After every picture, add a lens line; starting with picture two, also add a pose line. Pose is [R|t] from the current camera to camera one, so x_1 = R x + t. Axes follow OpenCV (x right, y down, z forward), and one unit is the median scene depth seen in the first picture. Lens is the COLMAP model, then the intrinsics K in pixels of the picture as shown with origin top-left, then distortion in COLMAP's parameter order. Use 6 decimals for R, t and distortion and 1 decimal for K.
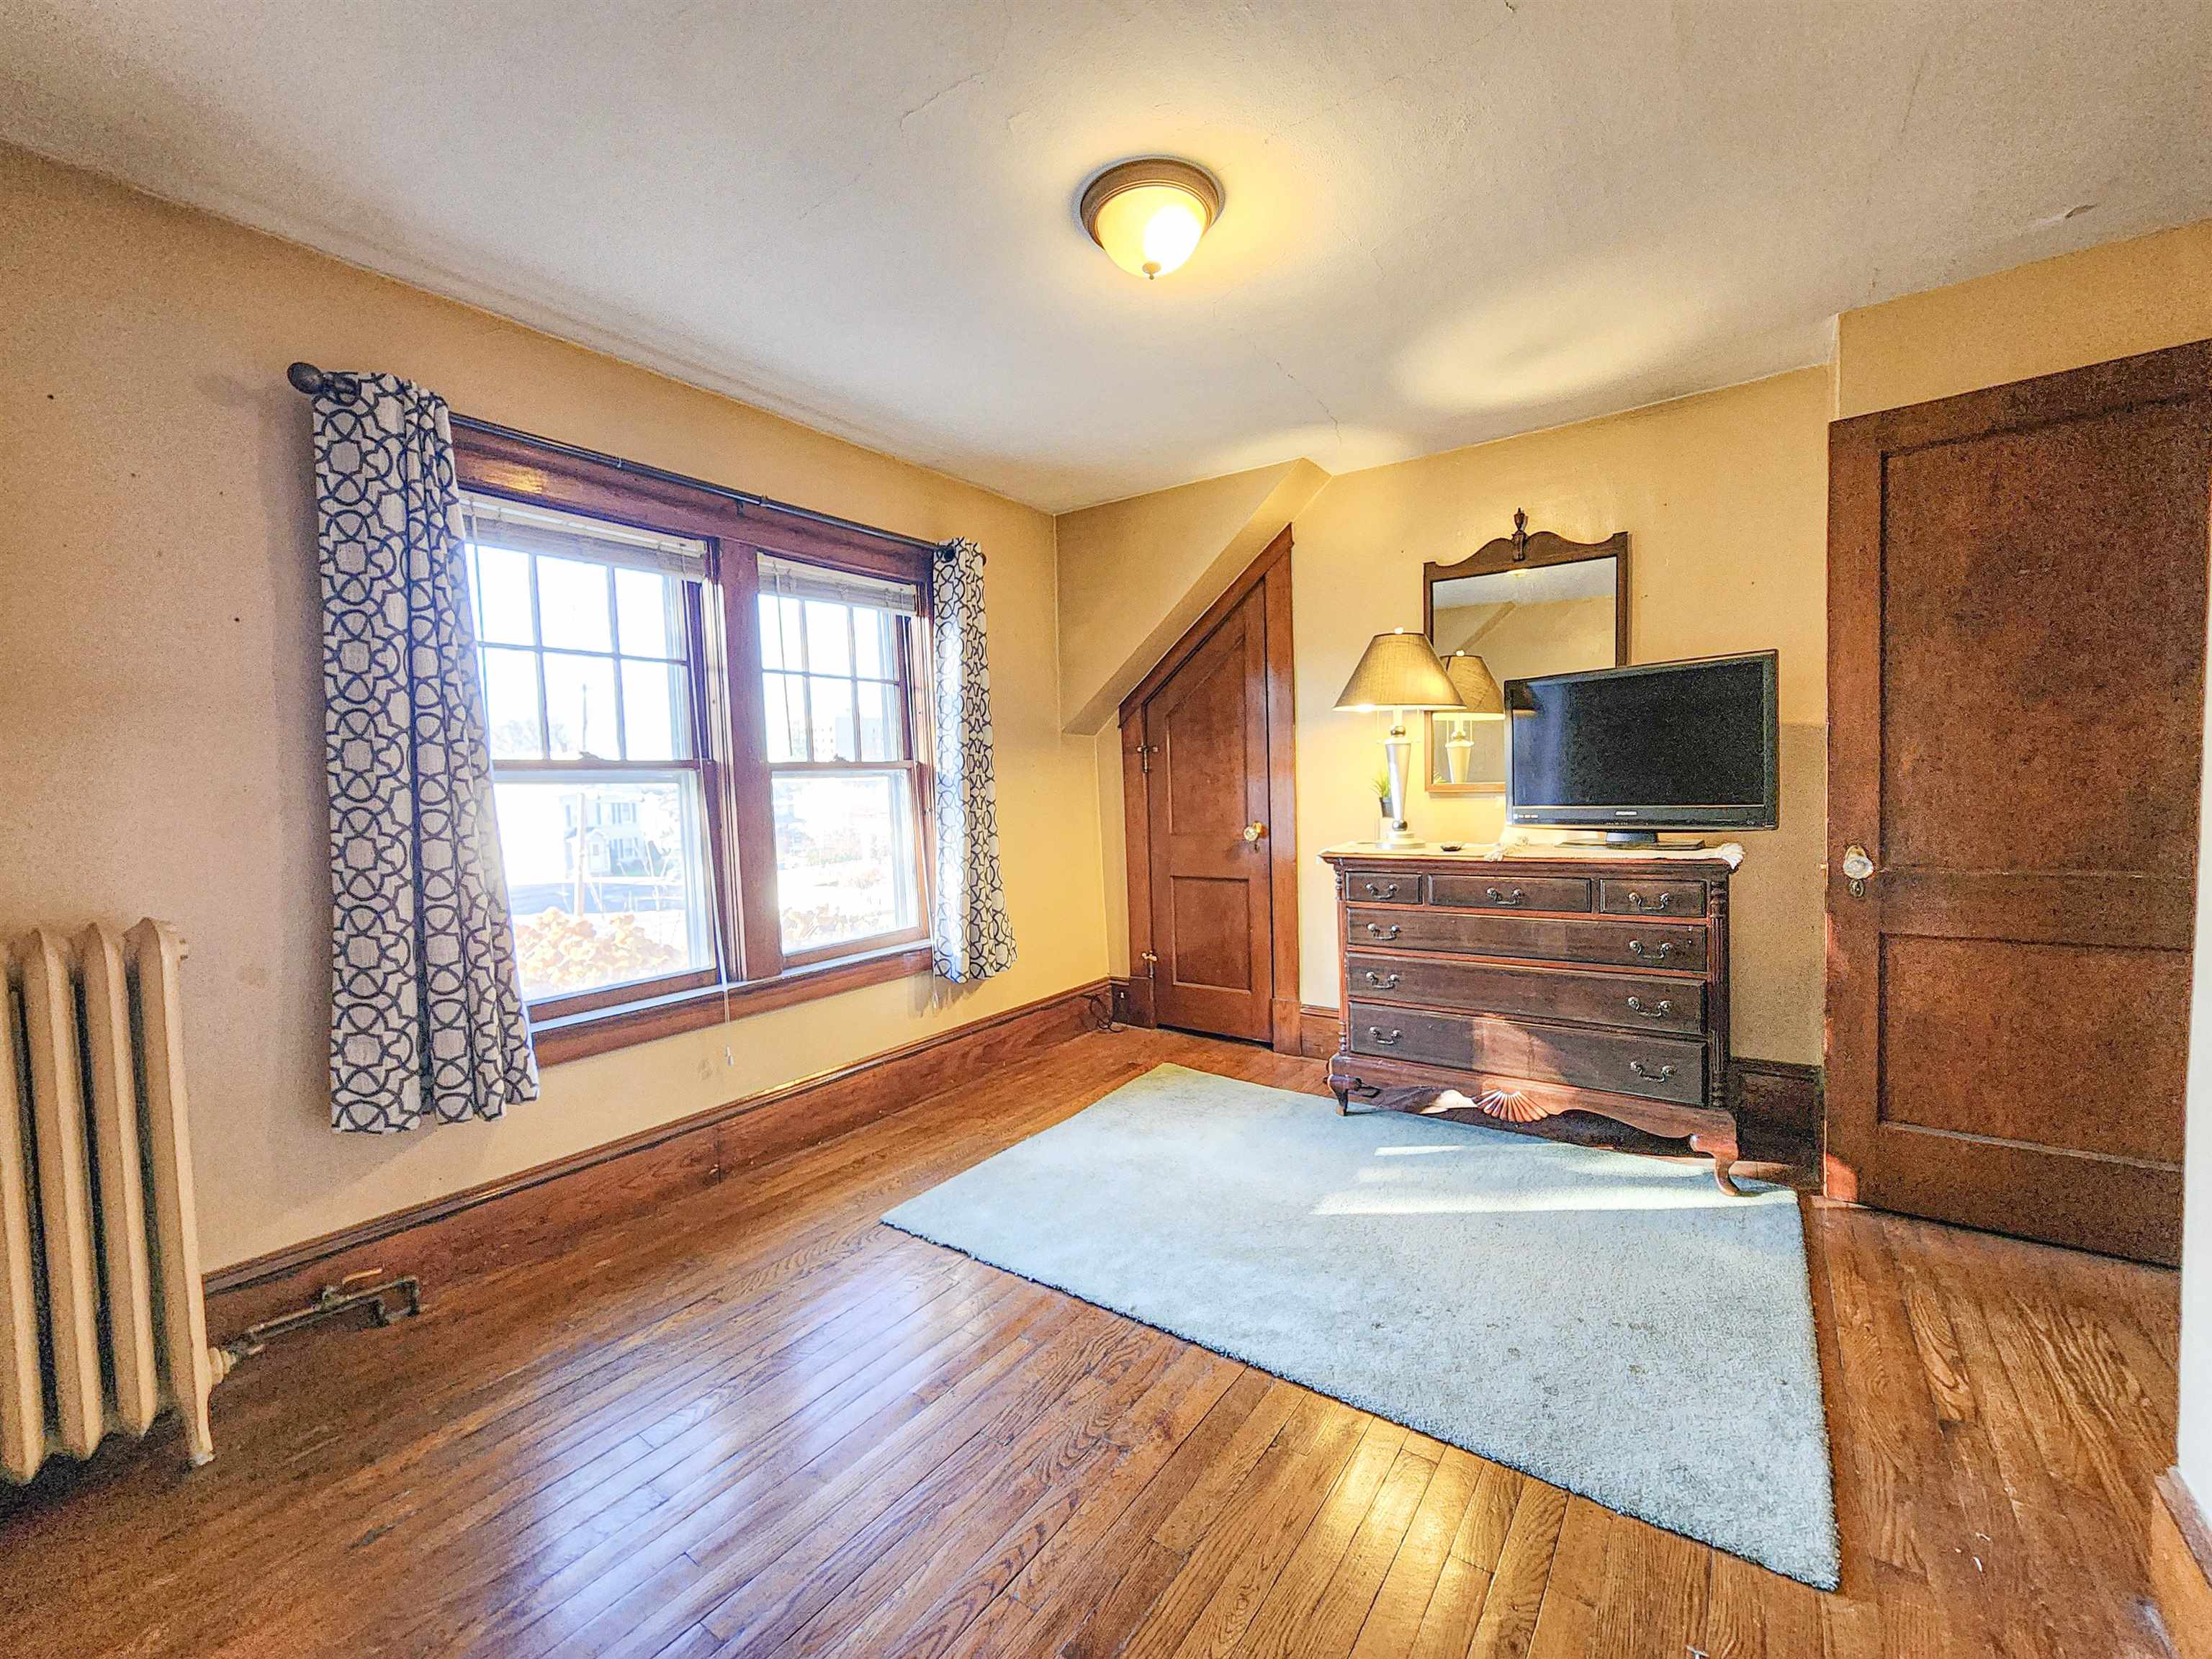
lens RADIAL K [[903.5, 0, 1092.6], [0, 903.5, 830.4], [0, 0, 1]] dist [-0.001919, -0.000137]
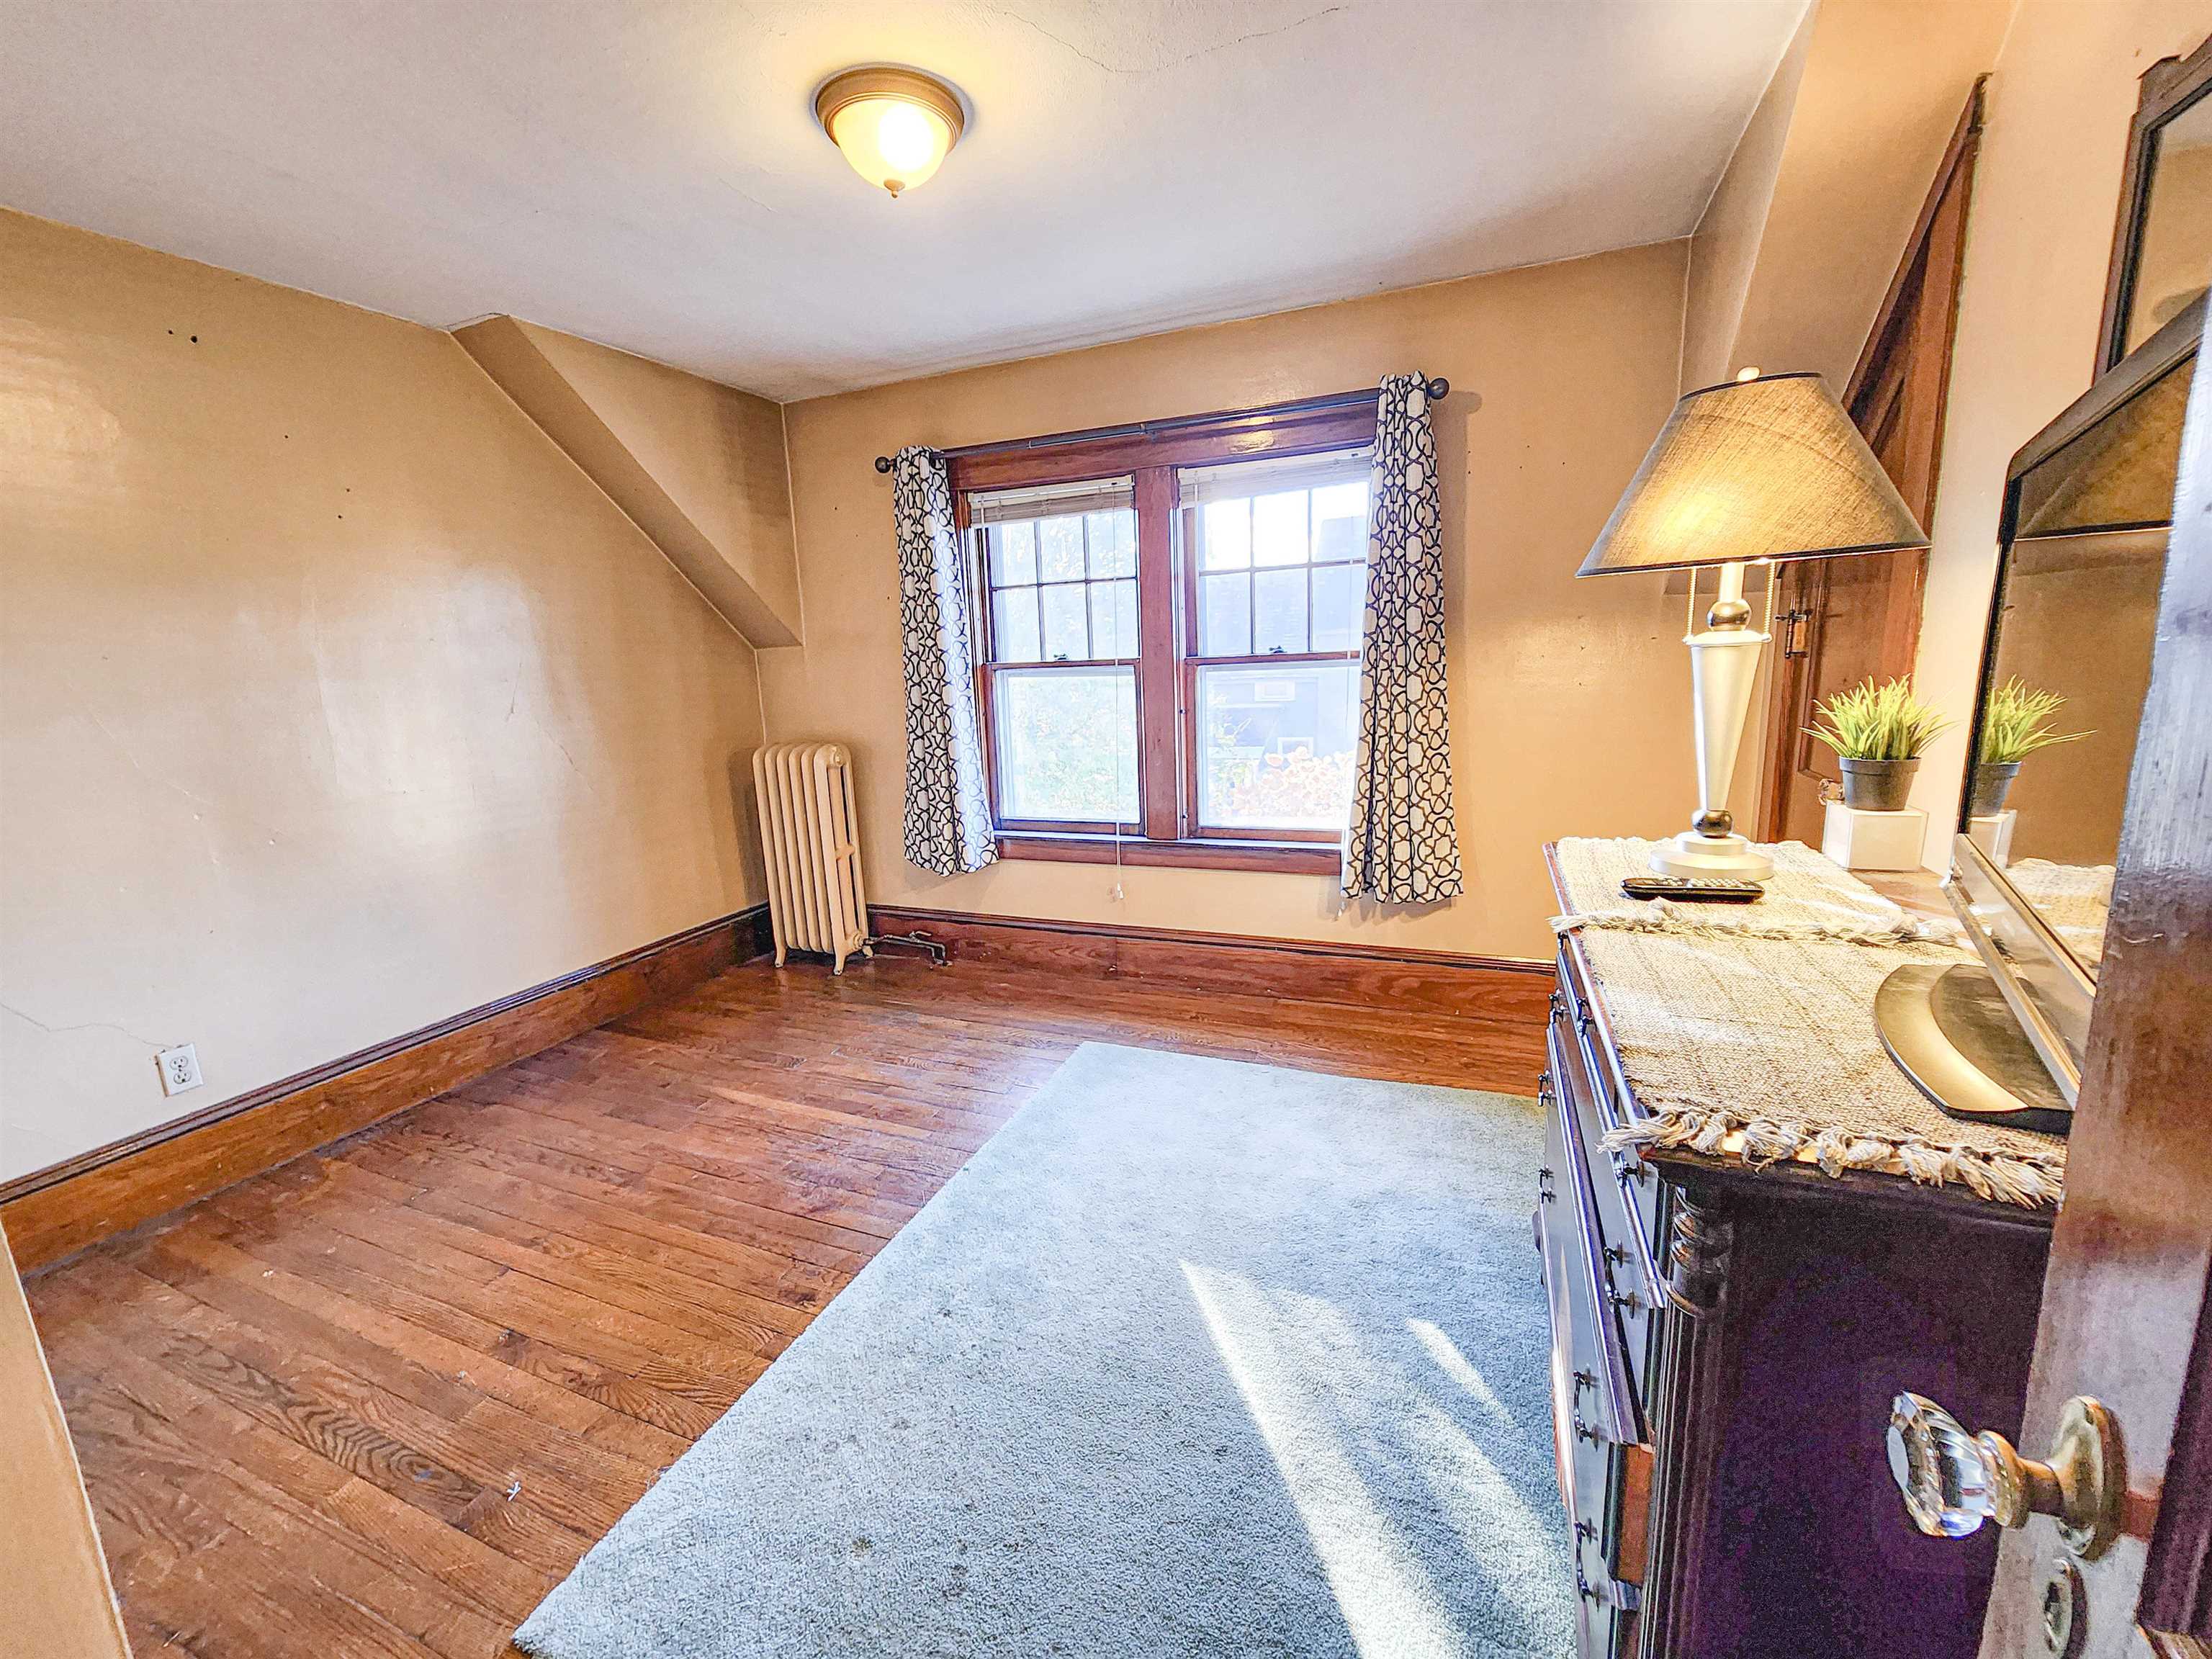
lens RADIAL K [[903.5, 0, 1092.6], [0, 903.5, 830.4], [0, 0, 1]] dist [-0.001919, -0.000137]
pose [[0.229323, 0.210436, -0.950330, 0.815435], [-0.012248, 0.976896, 0.213363, -0.114607], [0.973273, -0.037289, 0.226602, 0.670450]]
